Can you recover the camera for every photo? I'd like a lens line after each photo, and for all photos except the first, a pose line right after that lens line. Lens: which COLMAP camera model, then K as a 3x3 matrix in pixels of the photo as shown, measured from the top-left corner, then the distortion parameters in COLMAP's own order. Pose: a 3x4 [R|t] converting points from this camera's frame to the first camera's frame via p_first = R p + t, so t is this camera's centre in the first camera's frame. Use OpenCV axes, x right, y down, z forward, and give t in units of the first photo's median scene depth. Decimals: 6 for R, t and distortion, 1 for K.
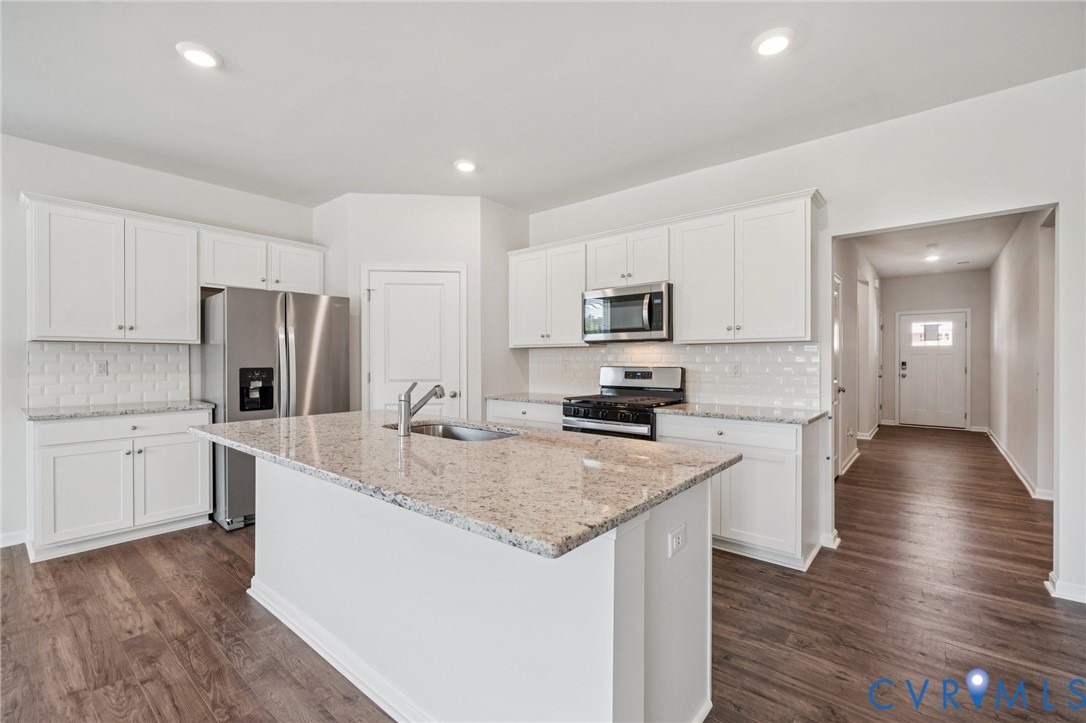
lens RADIAL K [[464.6, 0, 538.0], [0, 464.6, 361.6], [0, 0, 1]] dist [-0.002167, 0.000191]
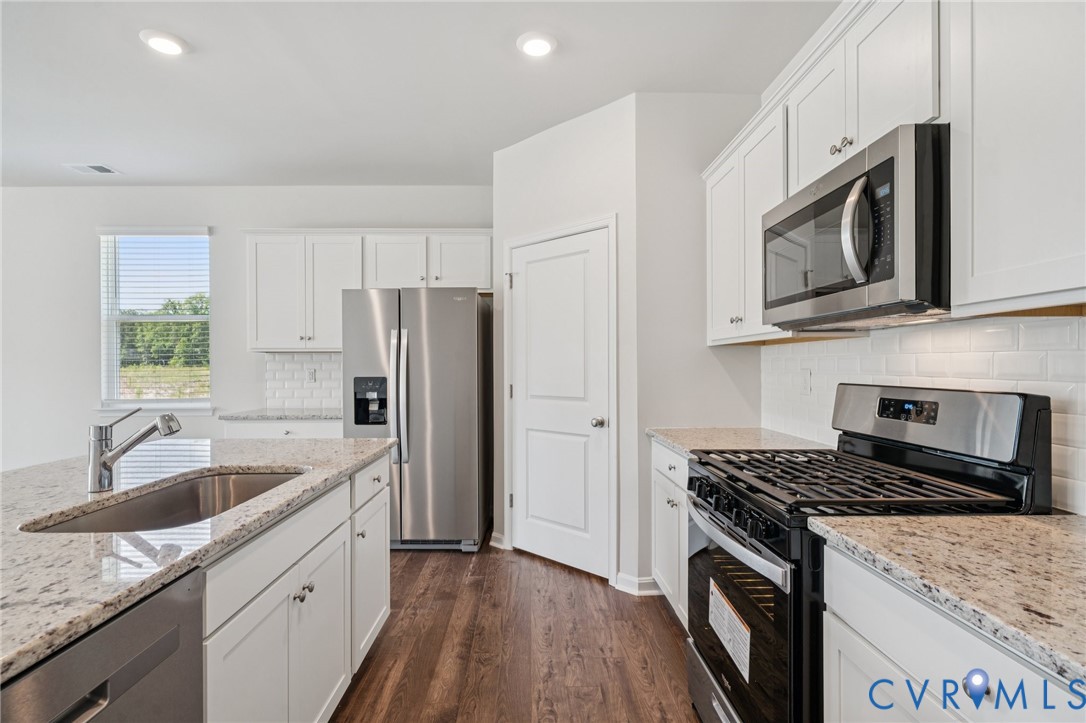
lens RADIAL K [[535.6, 0, 537.5], [0, 535.6, 367.8], [0, 0, 1]] dist [0.001425, 0.000416]
pose [[0.656037, 0.000251, -0.754729, 0.396900], [0.001852, 0.999996, 0.001943, -0.005975], [0.754727, -0.002672, 0.656034, 0.583313]]
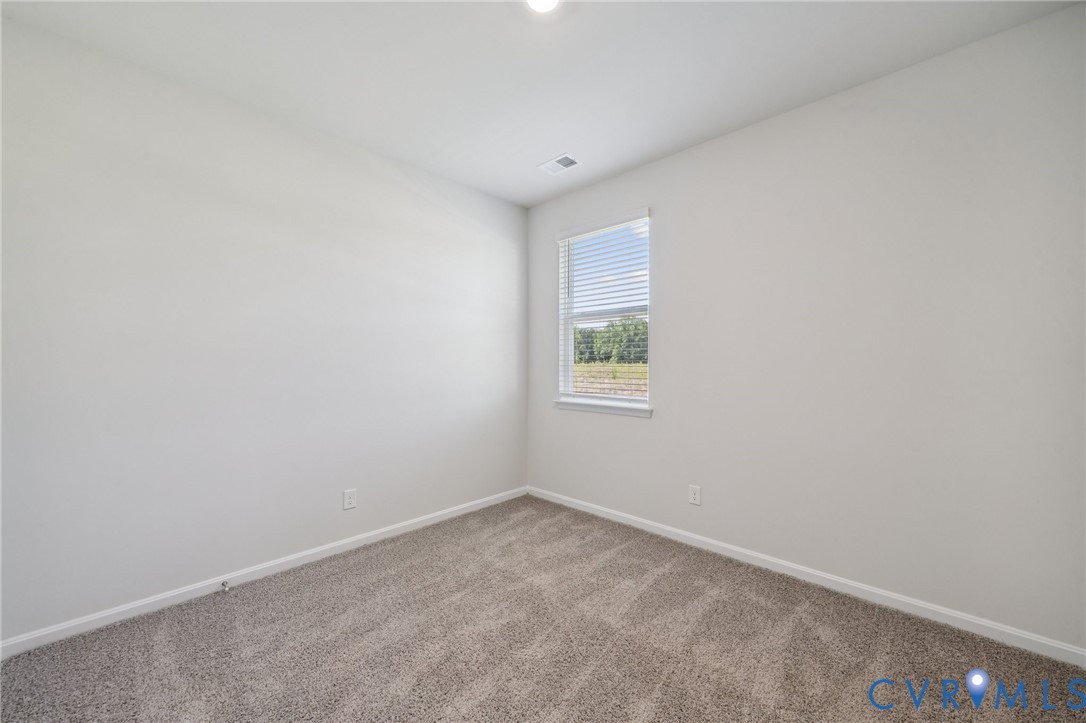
lens RADIAL K [[401.5, 0, 548.5], [0, 401.5, 362.1], [0, 0, 1]] dist [-0.002026, 0.000007]
pose [[-0.037410, -0.003247, -0.999295, -0.235798], [-0.006040, 0.999977, -0.003023, -0.009727], [0.999282, 0.005922, -0.037429, 0.652184]]
